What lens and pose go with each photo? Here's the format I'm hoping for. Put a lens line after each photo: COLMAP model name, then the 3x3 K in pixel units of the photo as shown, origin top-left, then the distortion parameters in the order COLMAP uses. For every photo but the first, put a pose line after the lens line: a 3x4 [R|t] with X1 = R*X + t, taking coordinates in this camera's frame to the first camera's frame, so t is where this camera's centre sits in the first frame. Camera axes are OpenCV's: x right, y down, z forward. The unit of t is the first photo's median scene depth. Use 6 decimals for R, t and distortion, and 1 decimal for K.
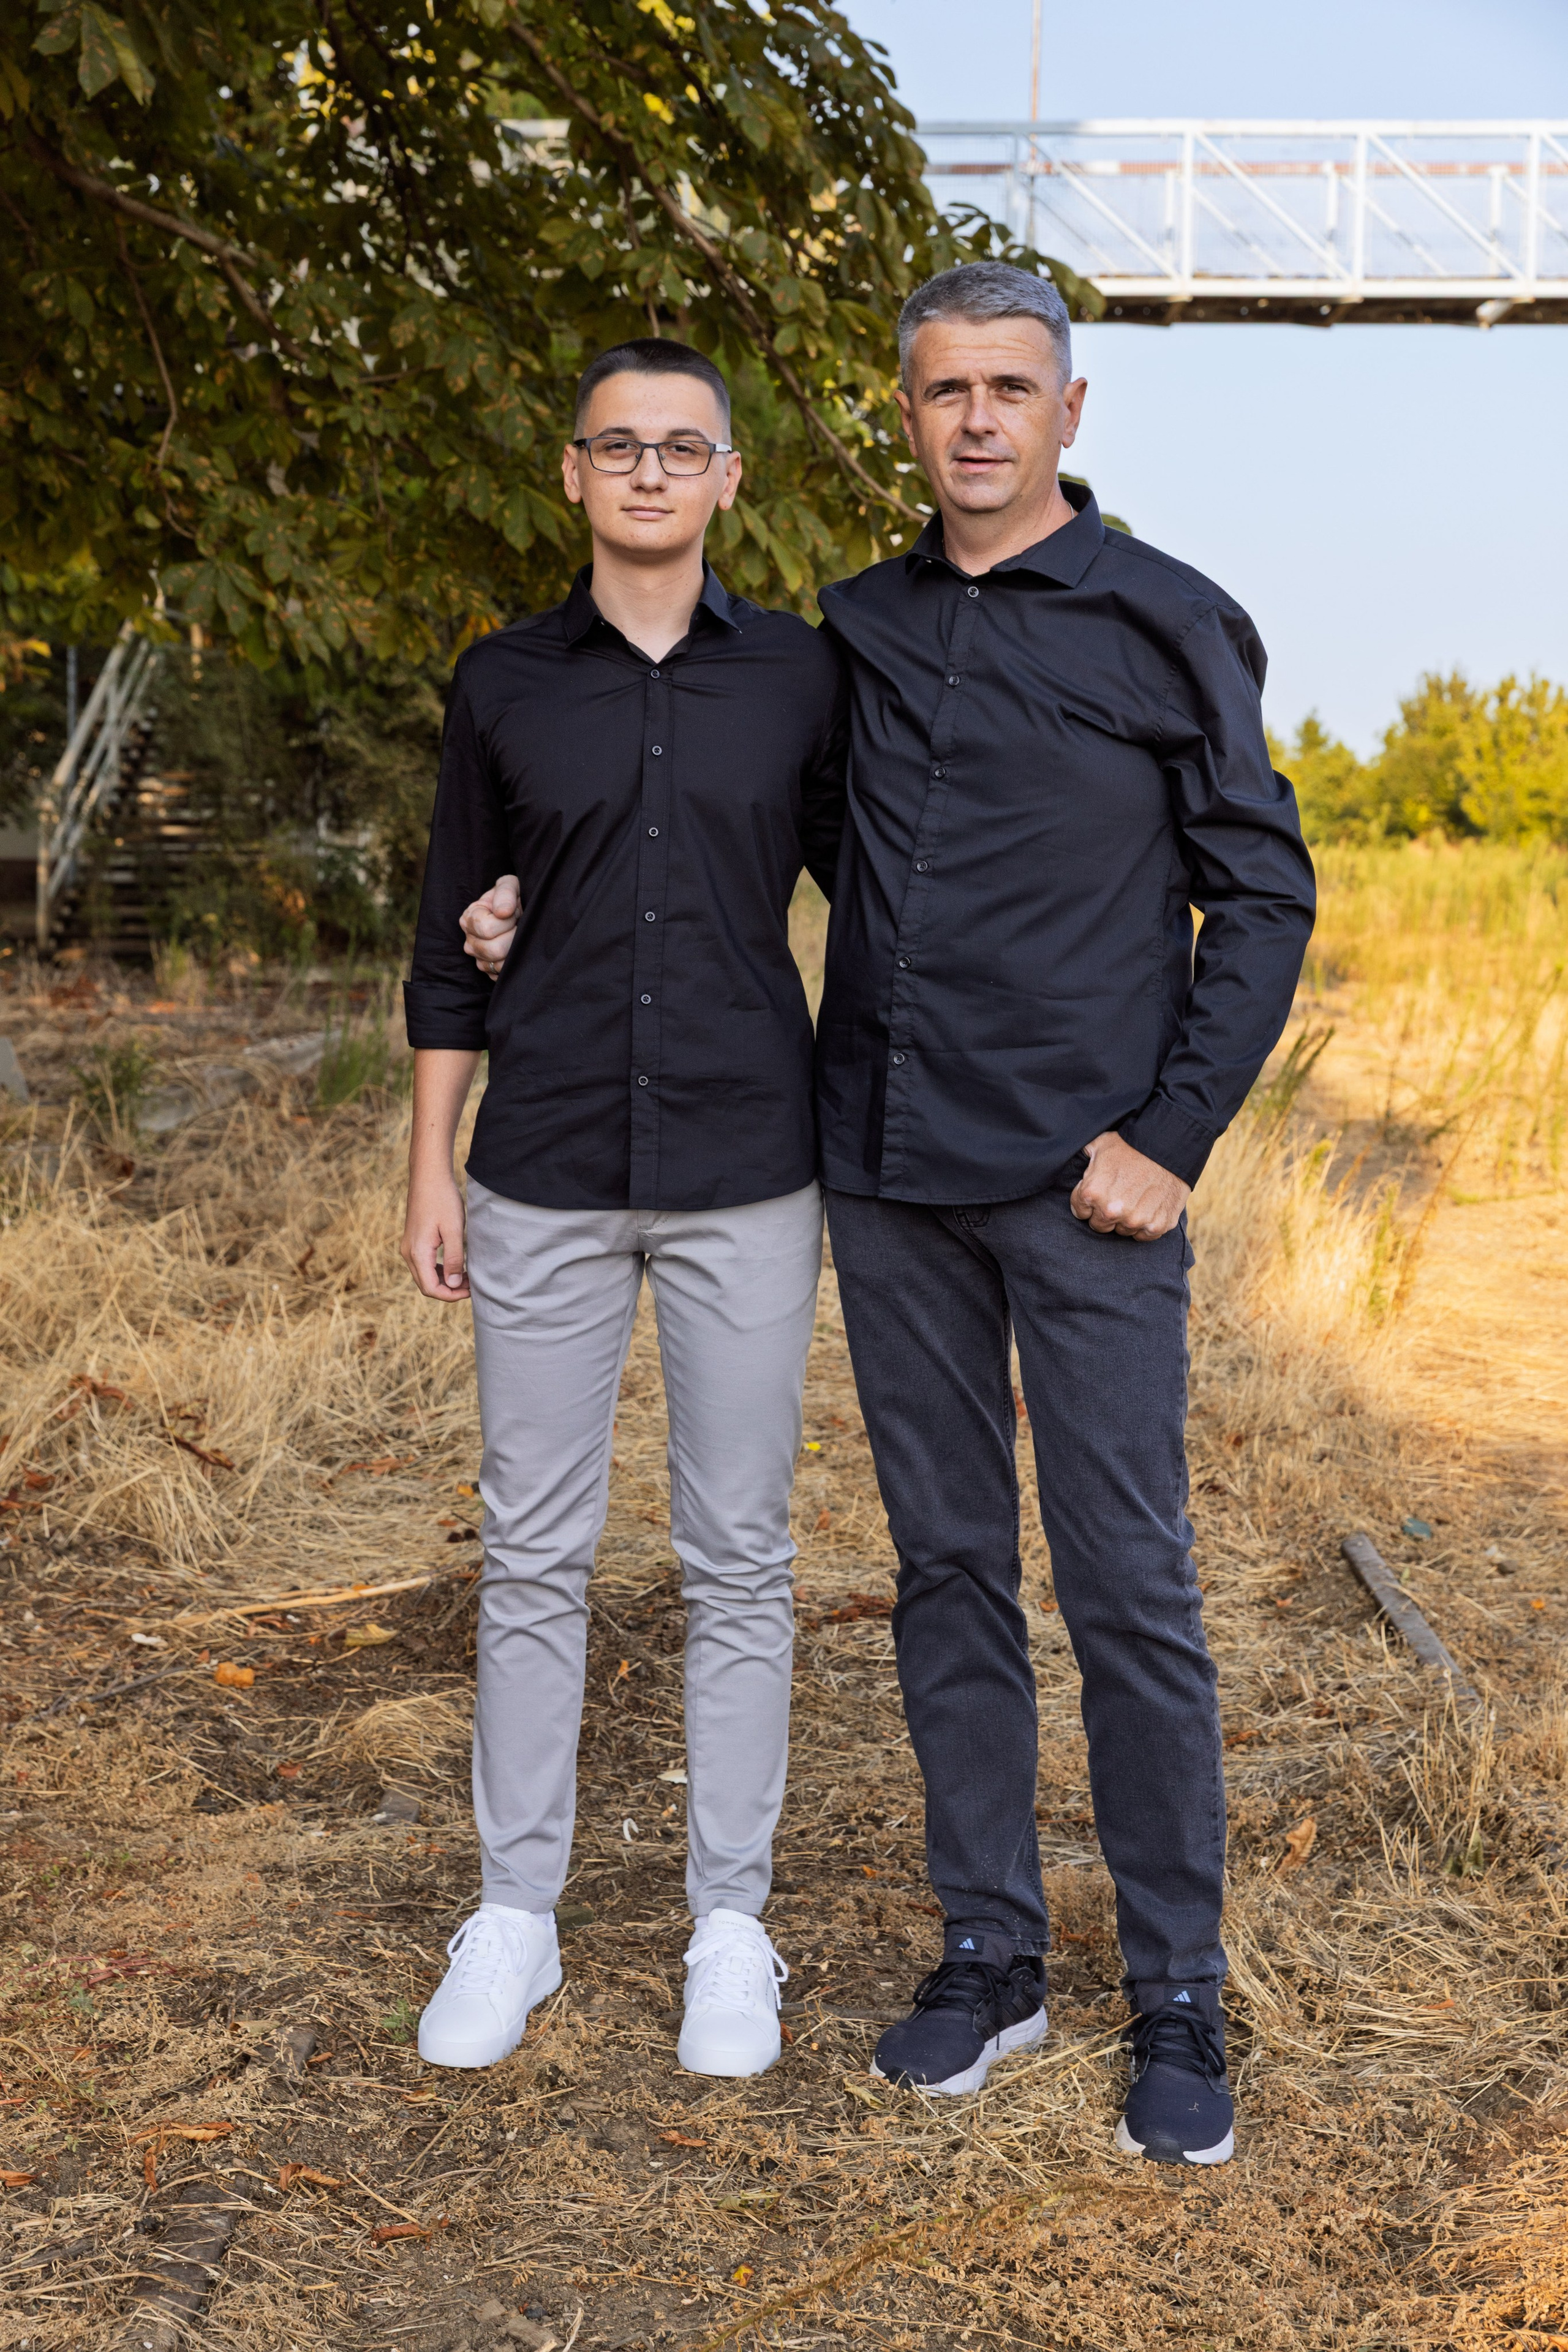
lens RADIAL K [[3676.5, 0, 783.9], [0, 3676.5, 1138.7], [0, 0, 1]] dist [0.017037, -0.007740]
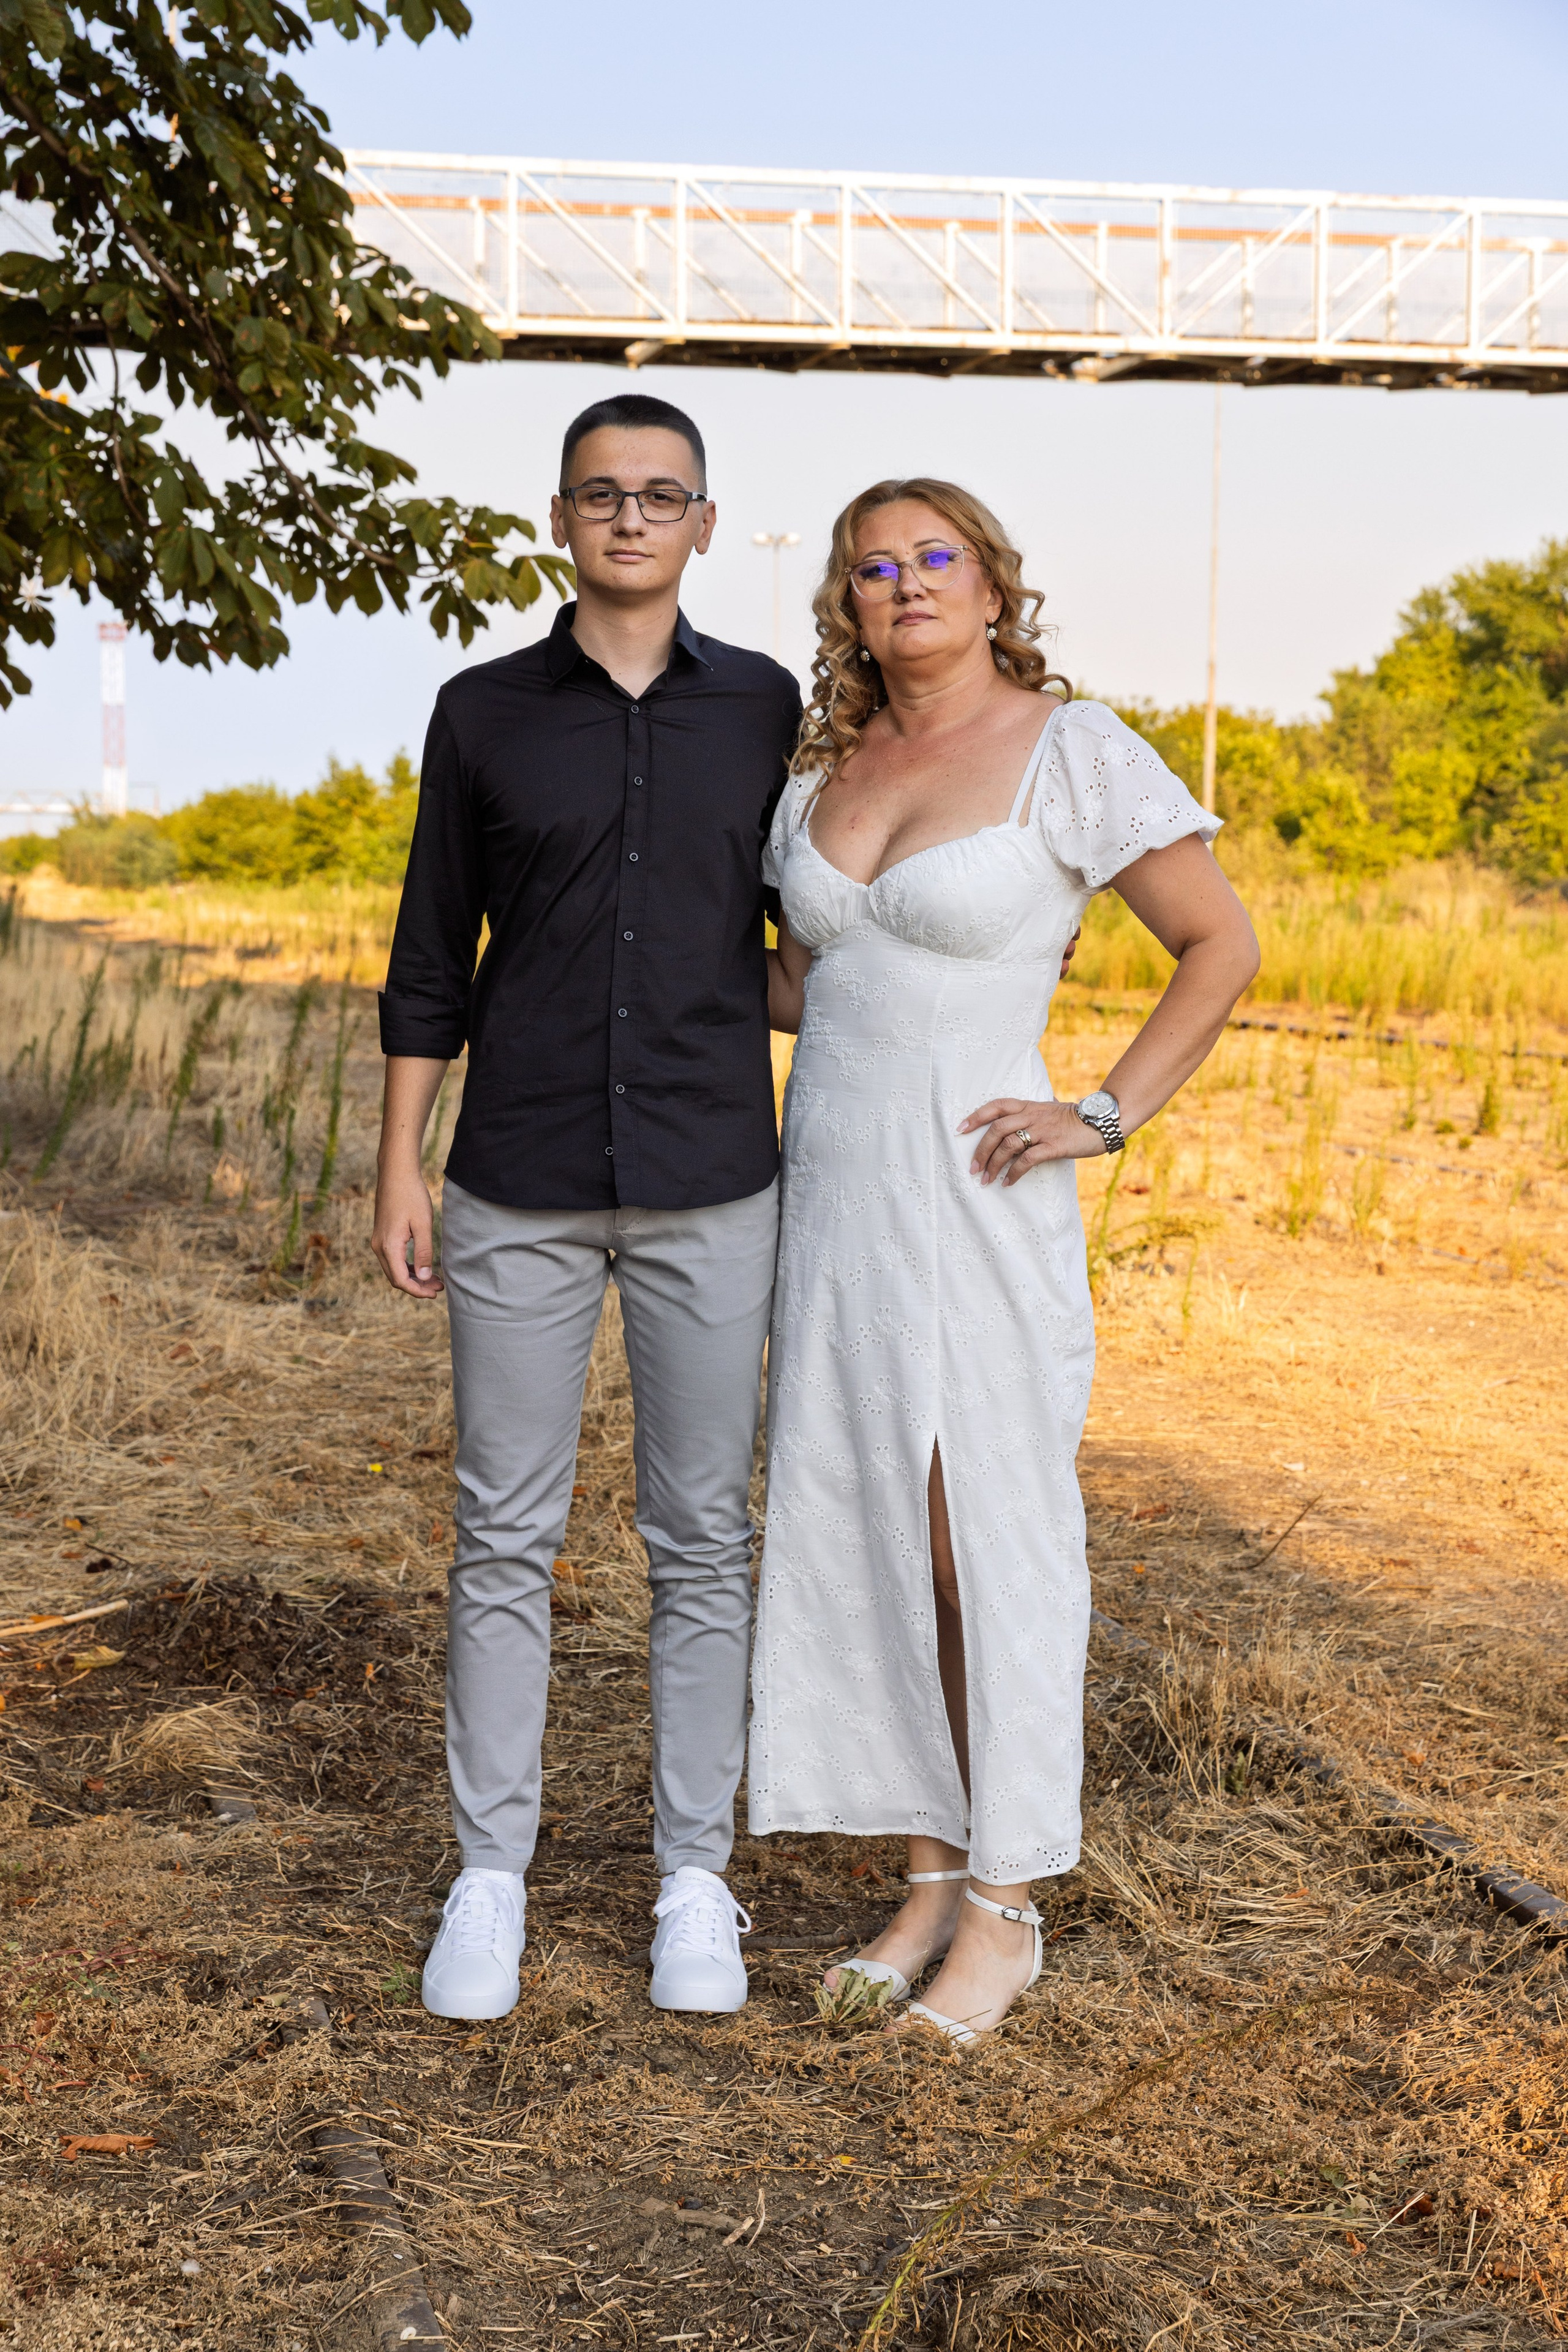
lens RADIAL K [[3815.6, 0, 784.0], [0, 3815.6, 1176.0], [0, 0, 1]] dist [-0.012214, 0.088233]
pose [[0.964882, -0.029474, 0.261023, -0.261921], [0.030585, 0.999532, -0.000194, 0.011085], [-0.260896, 0.008170, 0.965332, -0.083514]]
